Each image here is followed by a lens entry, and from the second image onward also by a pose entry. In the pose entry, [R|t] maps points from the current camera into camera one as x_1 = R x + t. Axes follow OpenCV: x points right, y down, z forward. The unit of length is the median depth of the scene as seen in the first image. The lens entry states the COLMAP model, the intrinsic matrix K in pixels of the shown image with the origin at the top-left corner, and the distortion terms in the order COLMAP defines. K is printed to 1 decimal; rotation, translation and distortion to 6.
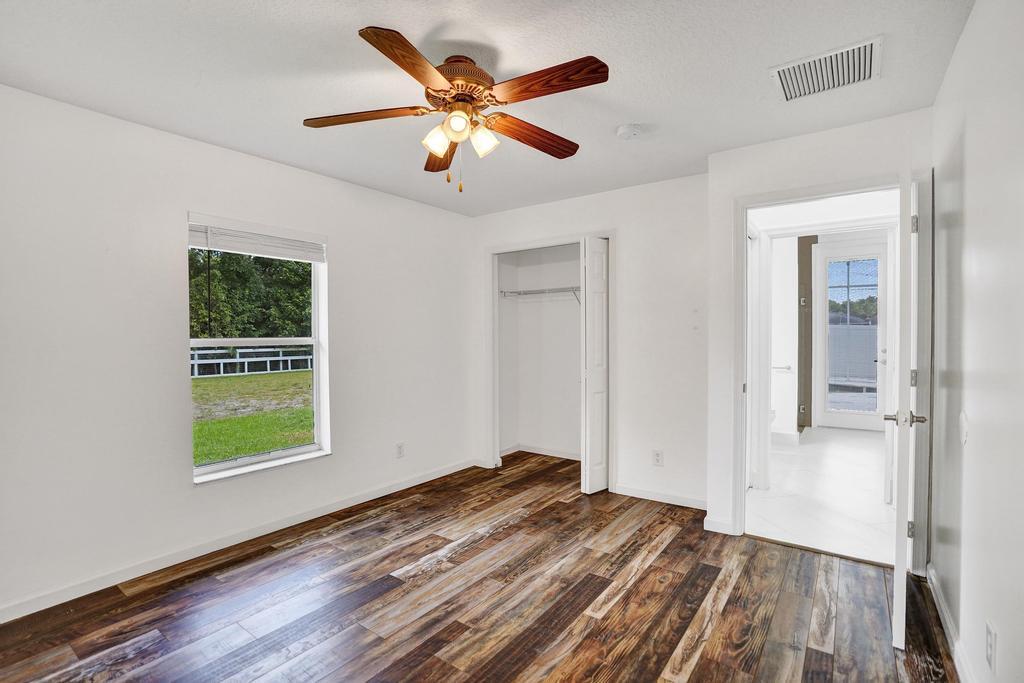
lens RADIAL K [[472.4, 0, 510.3], [0, 472.4, 340.0], [0, 0, 1]] dist [-0.043722, 0.008377]
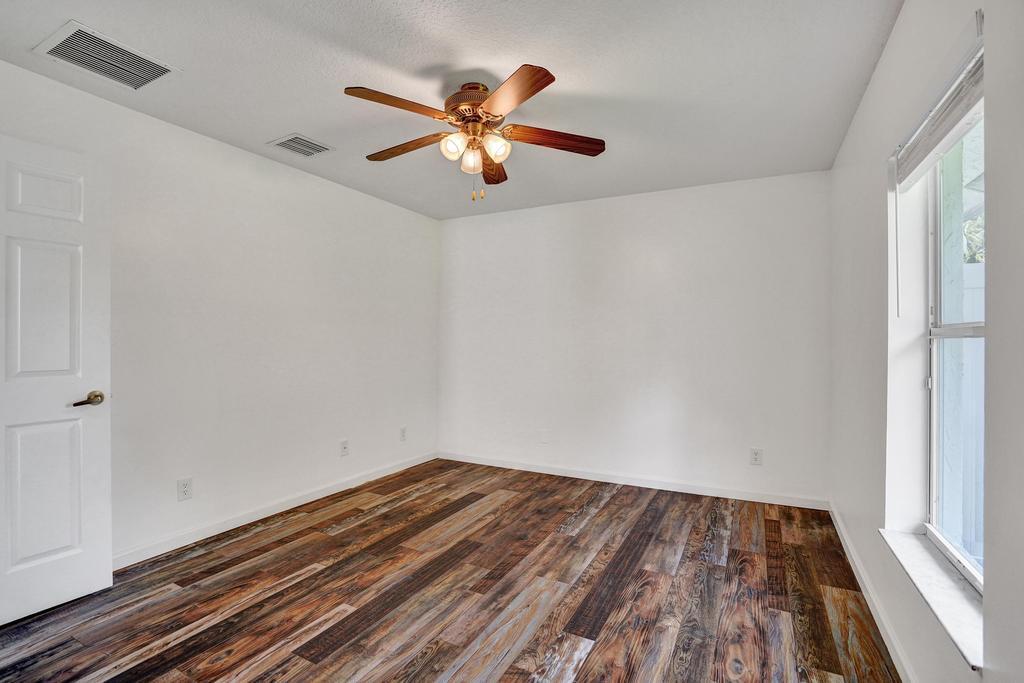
lens RADIAL K [[472.4, 0, 510.7], [0, 472.4, 341.3], [0, 0, 1]] dist [-0.043722, 0.008377]
pose [[-0.988024, 0.005044, -0.154220, -0.014635], [0.002757, 0.999883, 0.015044, 0.008662], [0.154278, 0.014439, -0.987922, 1.959850]]
